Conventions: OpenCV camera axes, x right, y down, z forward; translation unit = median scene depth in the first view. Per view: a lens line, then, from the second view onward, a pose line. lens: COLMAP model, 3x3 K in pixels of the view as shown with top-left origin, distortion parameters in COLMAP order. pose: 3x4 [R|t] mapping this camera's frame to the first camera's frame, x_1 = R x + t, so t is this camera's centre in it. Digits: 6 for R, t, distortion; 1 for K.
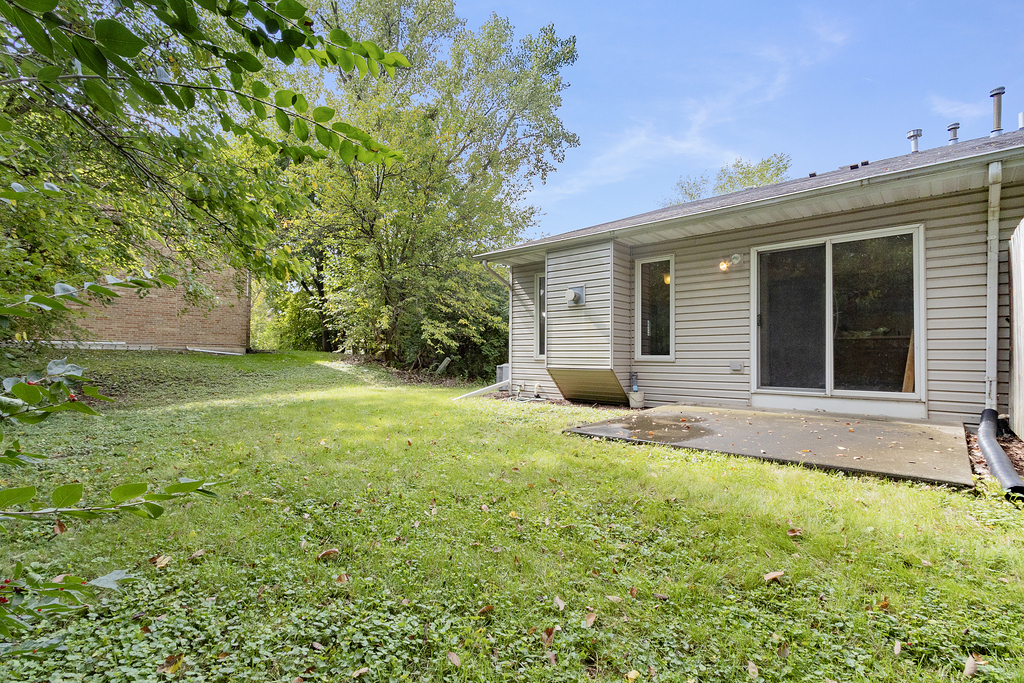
lens RADIAL K [[468.3, 0, 512.8], [0, 468.3, 352.9], [0, 0, 1]] dist [0.000634, -0.000528]
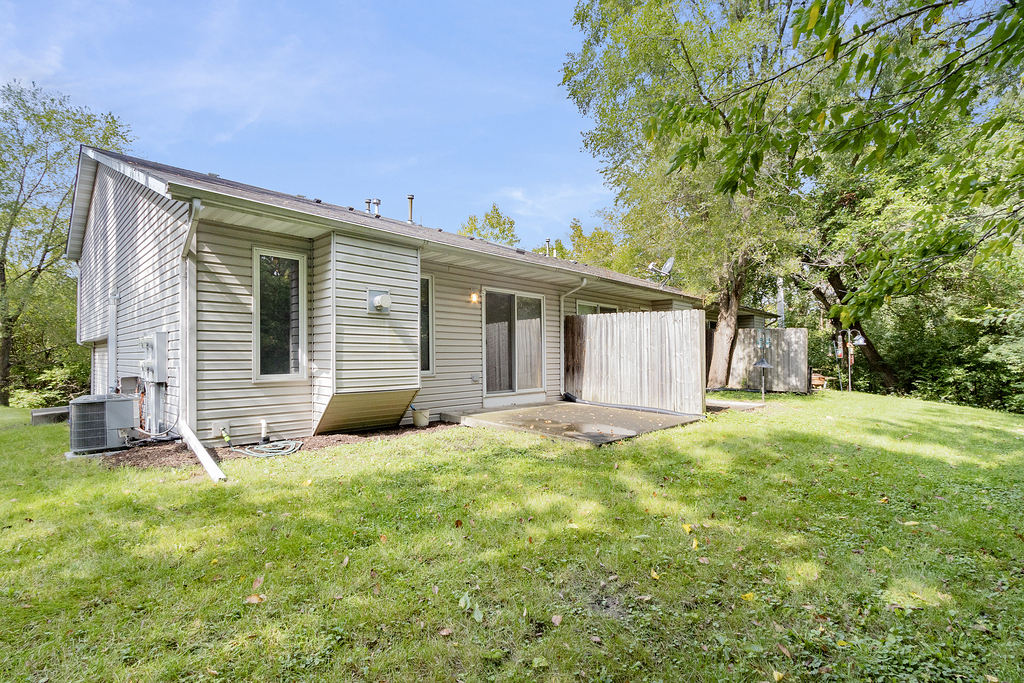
lens RADIAL K [[468.3, 0, 512.8], [0, 468.3, 352.9], [0, 0, 1]] dist [0.000634, -0.000528]
pose [[0.022728, 0.000135, 0.999742, -0.769990], [-0.004687, 0.999989, -0.000028, -0.038368], [-0.999731, -0.004685, 0.022728, 0.859178]]
